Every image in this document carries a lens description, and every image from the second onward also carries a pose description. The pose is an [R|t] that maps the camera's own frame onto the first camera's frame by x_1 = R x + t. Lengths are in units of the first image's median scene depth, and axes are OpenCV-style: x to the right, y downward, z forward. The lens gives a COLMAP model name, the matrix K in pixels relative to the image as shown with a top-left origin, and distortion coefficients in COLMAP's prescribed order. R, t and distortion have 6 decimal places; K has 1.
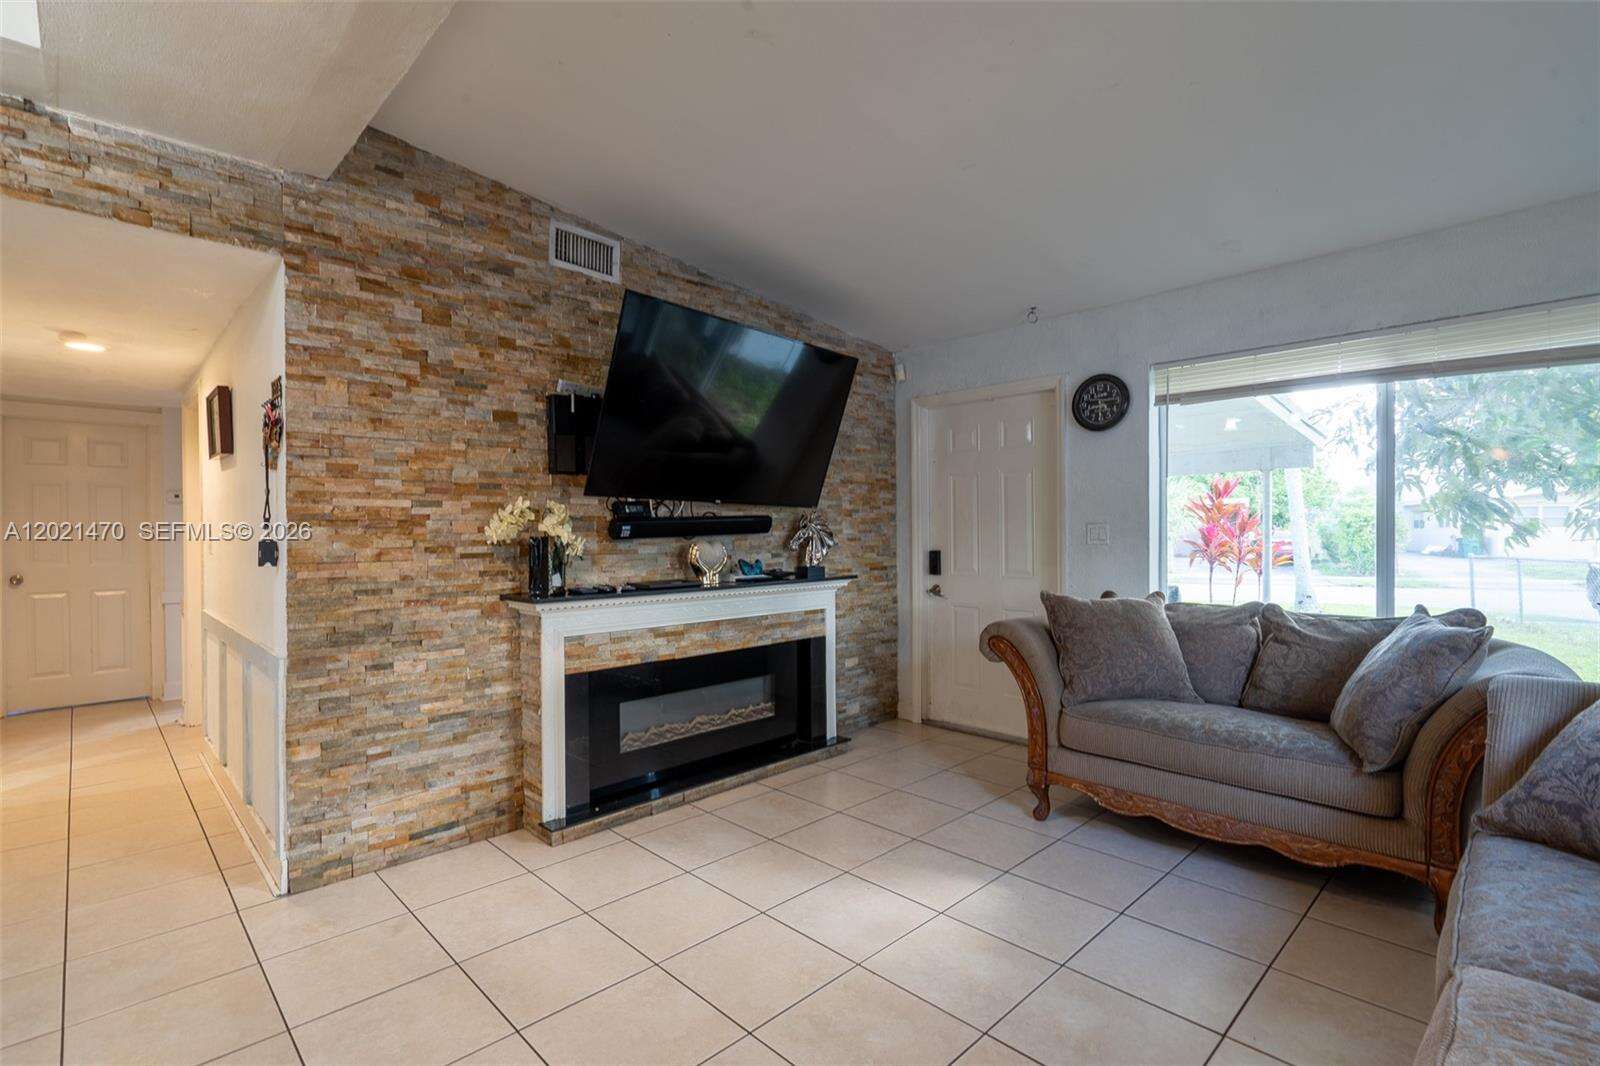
lens RADIAL K [[726.0, 0, 766.8], [0, 726.0, 536.5], [0, 0, 1]] dist [-0.001780, 0.001125]
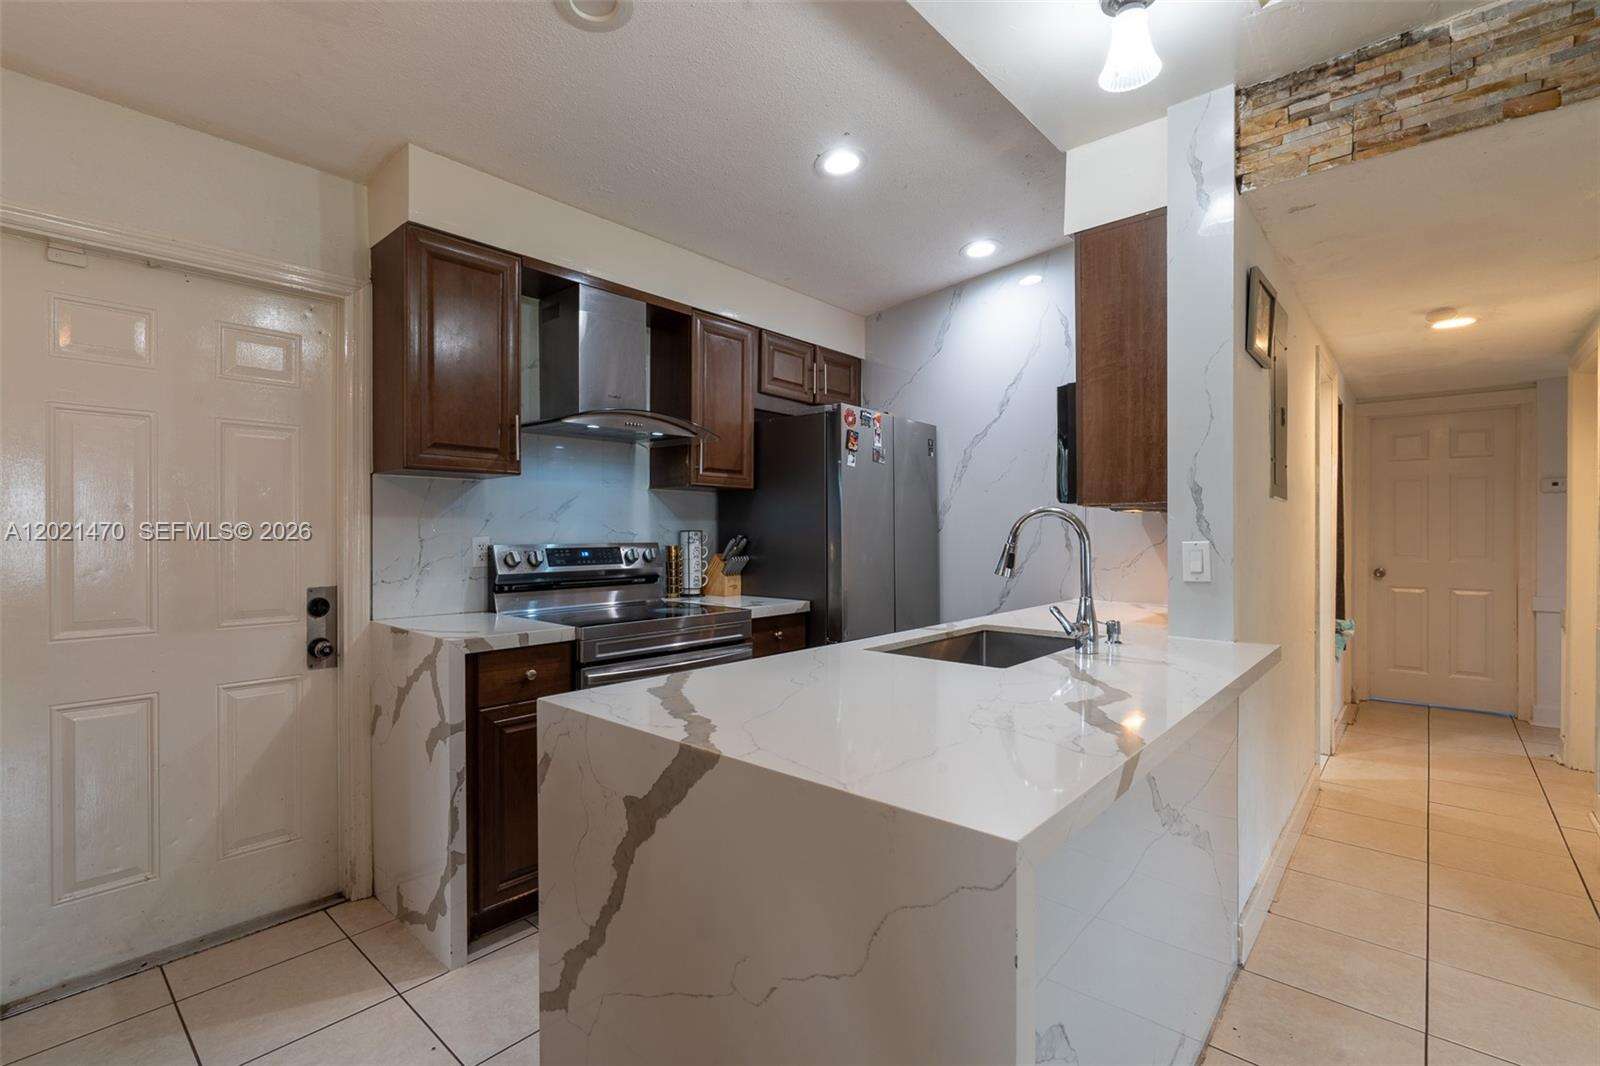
lens RADIAL K [[726.0, 0, 780.4], [0, 726.0, 535.5], [0, 0, 1]] dist [-0.001780, 0.001125]
pose [[0.079202, 0.013641, -0.996765, -0.158190], [-0.008003, 0.999883, 0.013048, 0.000865], [0.996826, 0.006944, 0.079302, 0.147023]]
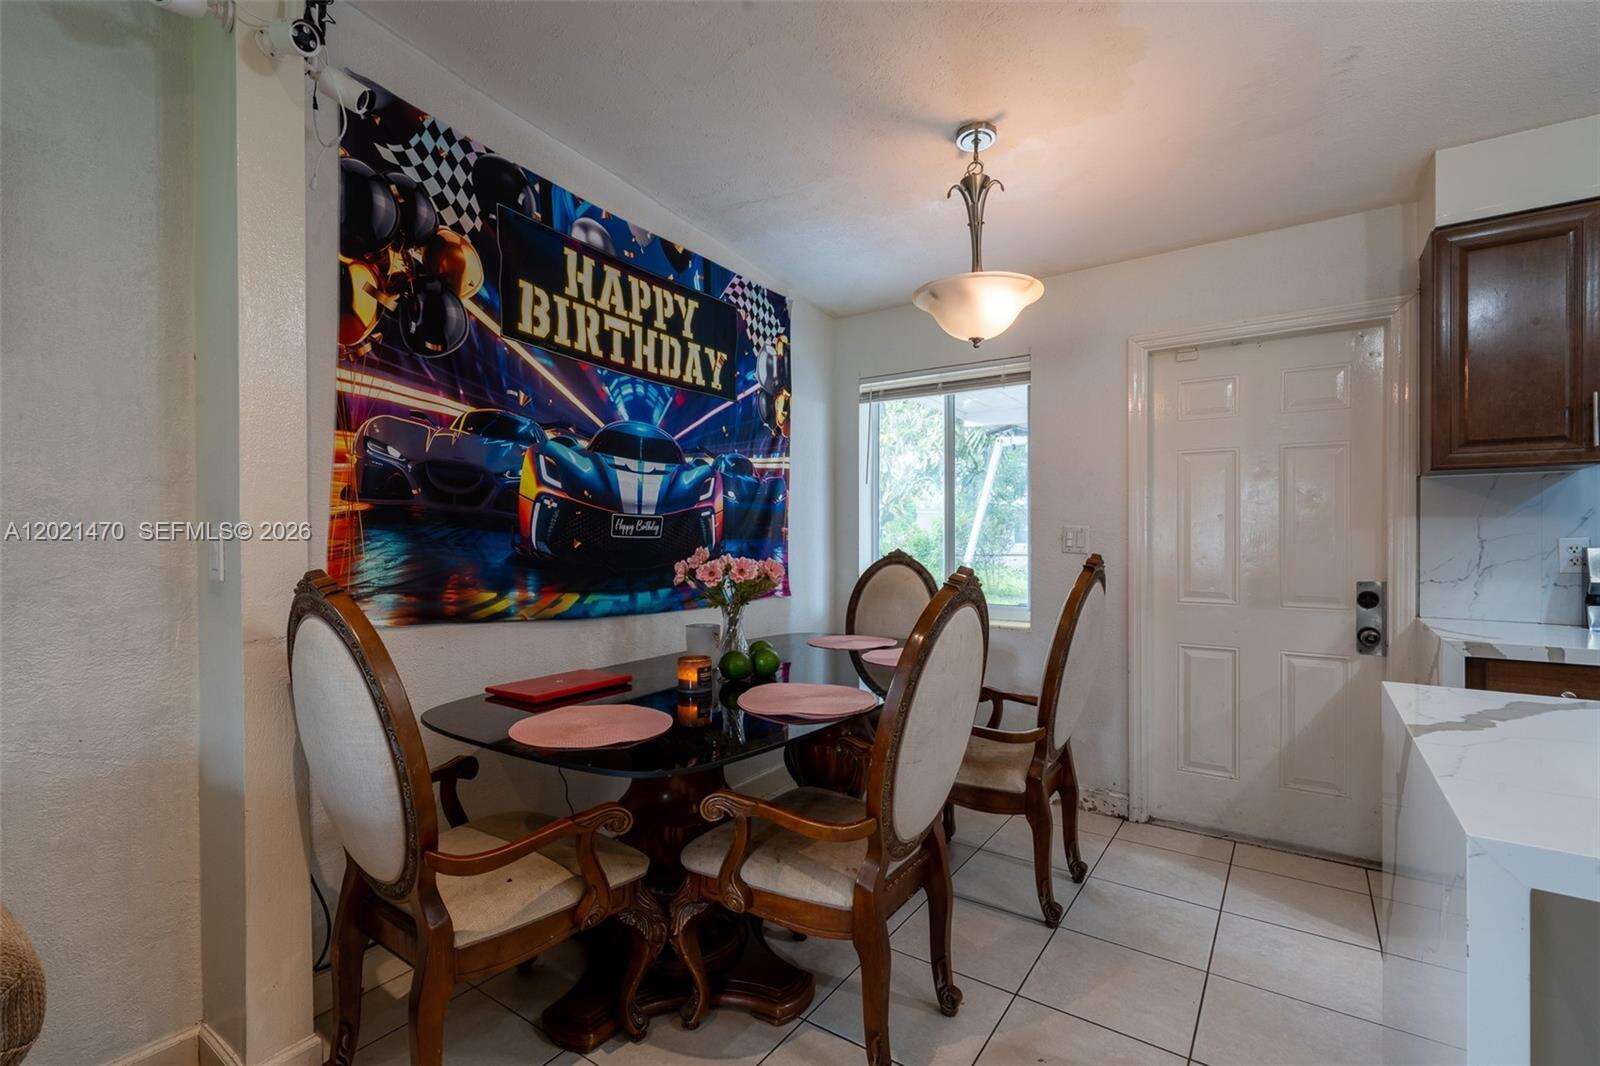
lens RADIAL K [[726.0, 0, 794.5], [0, 726.0, 541.4], [0, 0, 1]] dist [-0.001780, 0.001125]
pose [[-0.981208, 0.013604, -0.192472, -0.120897], [0.010462, 0.999795, 0.017328, -0.000977], [0.192669, 0.014988, -0.981149, 0.508466]]
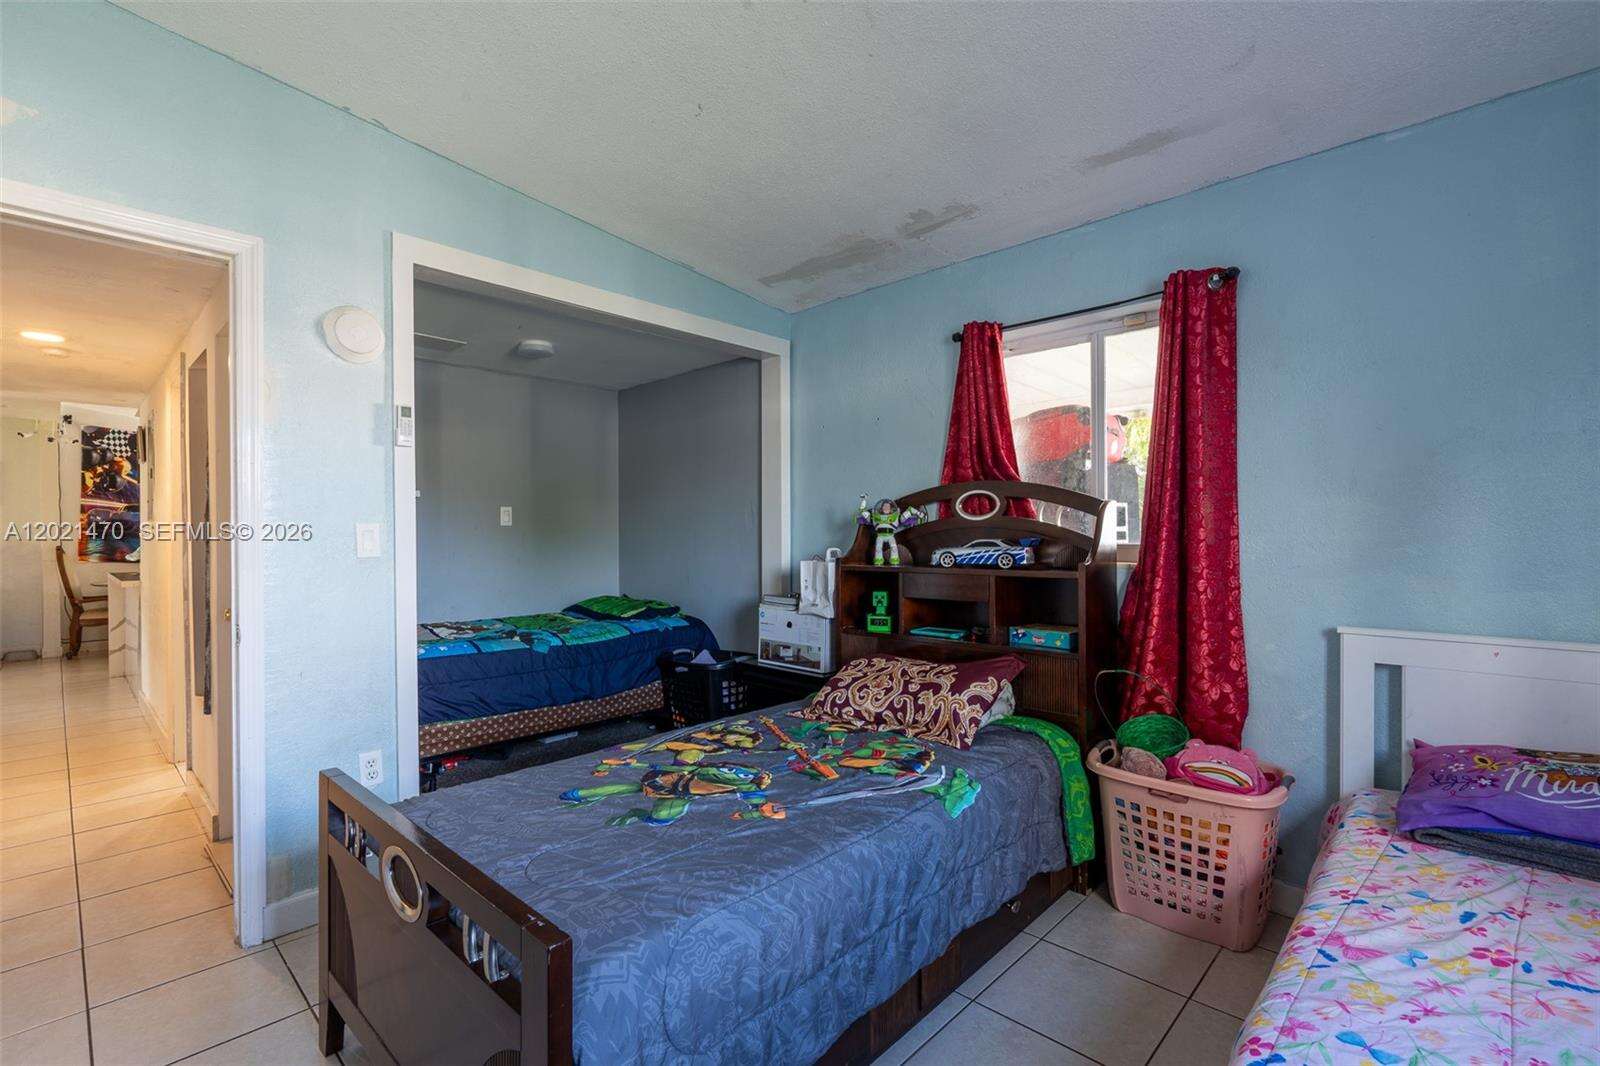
lens RADIAL K [[726.0, 0, 791.2], [0, 726.0, 545.3], [0, 0, 1]] dist [-0.001780, 0.001125]
pose [[-0.998864, 0.016390, -0.044746, -2.719607], [0.015684, 0.999747, 0.016094, 0.025575], [0.044999, 0.015373, -0.998869, 2.937030]]
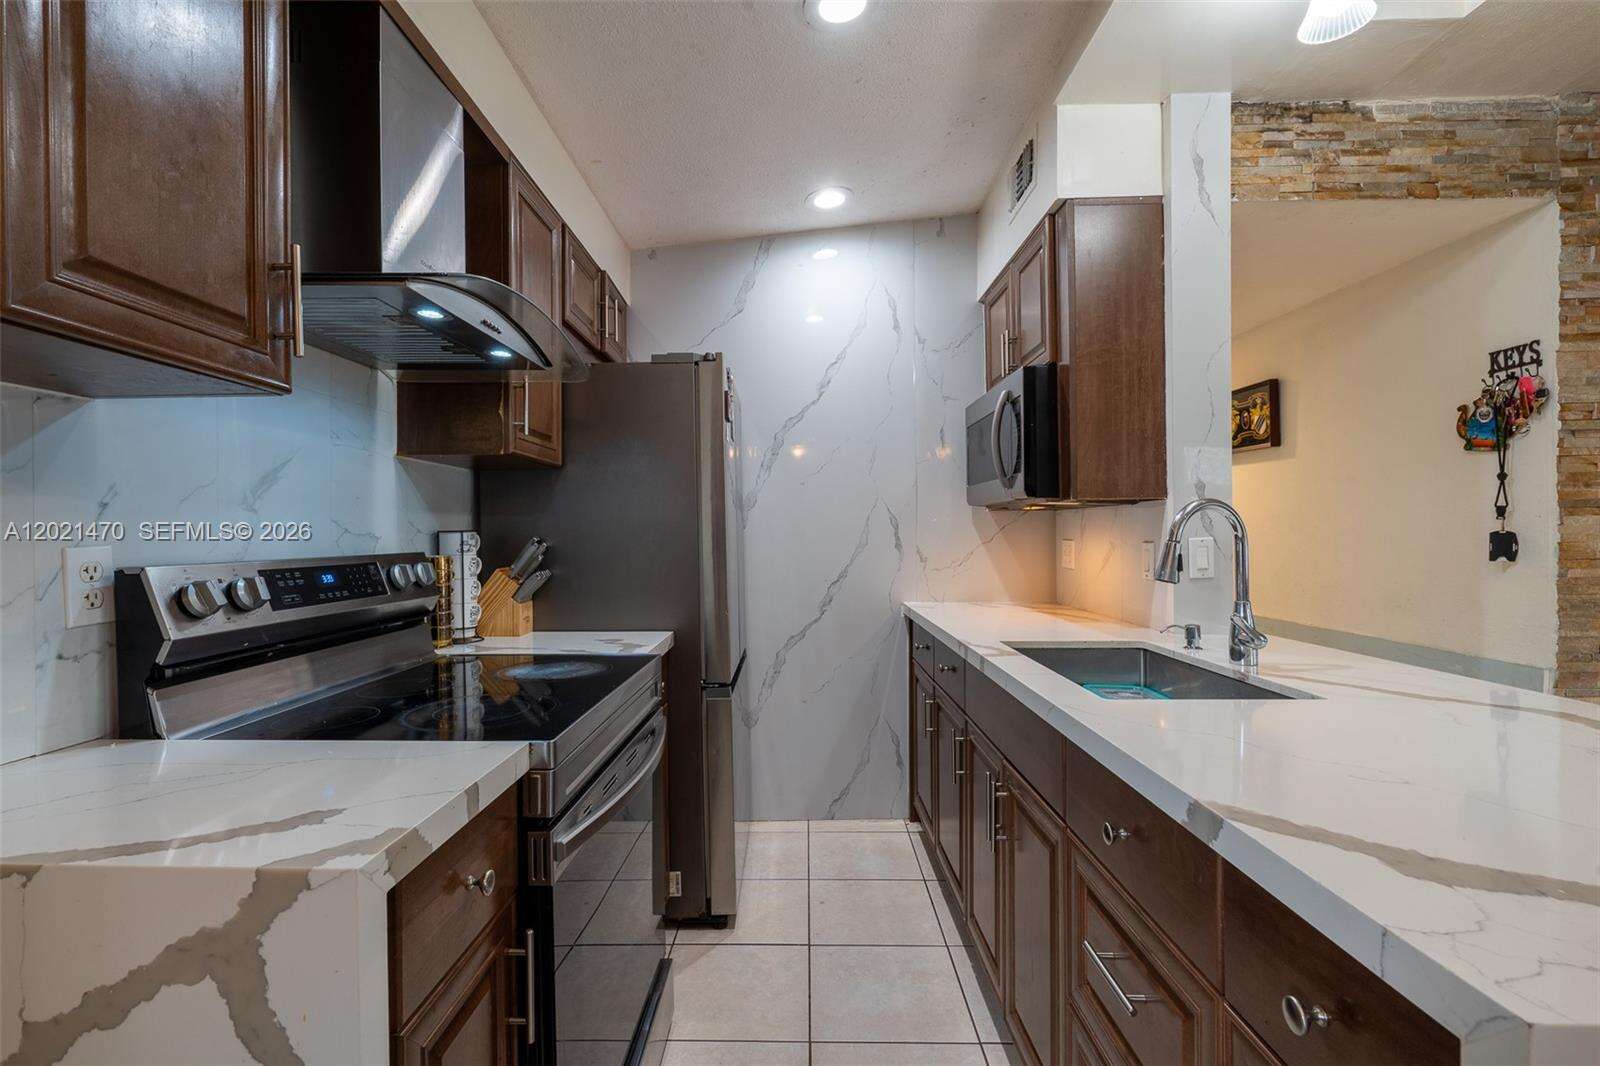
lens RADIAL K [[726.0, 0, 782.5], [0, 726.0, 536.0], [0, 0, 1]] dist [-0.001780, 0.001125]
pose [[0.716773, 0.007560, -0.697266, -0.708359], [-0.005120, 0.999971, 0.005578, 0.010344], [0.697288, -0.000428, 0.716791, -0.238687]]
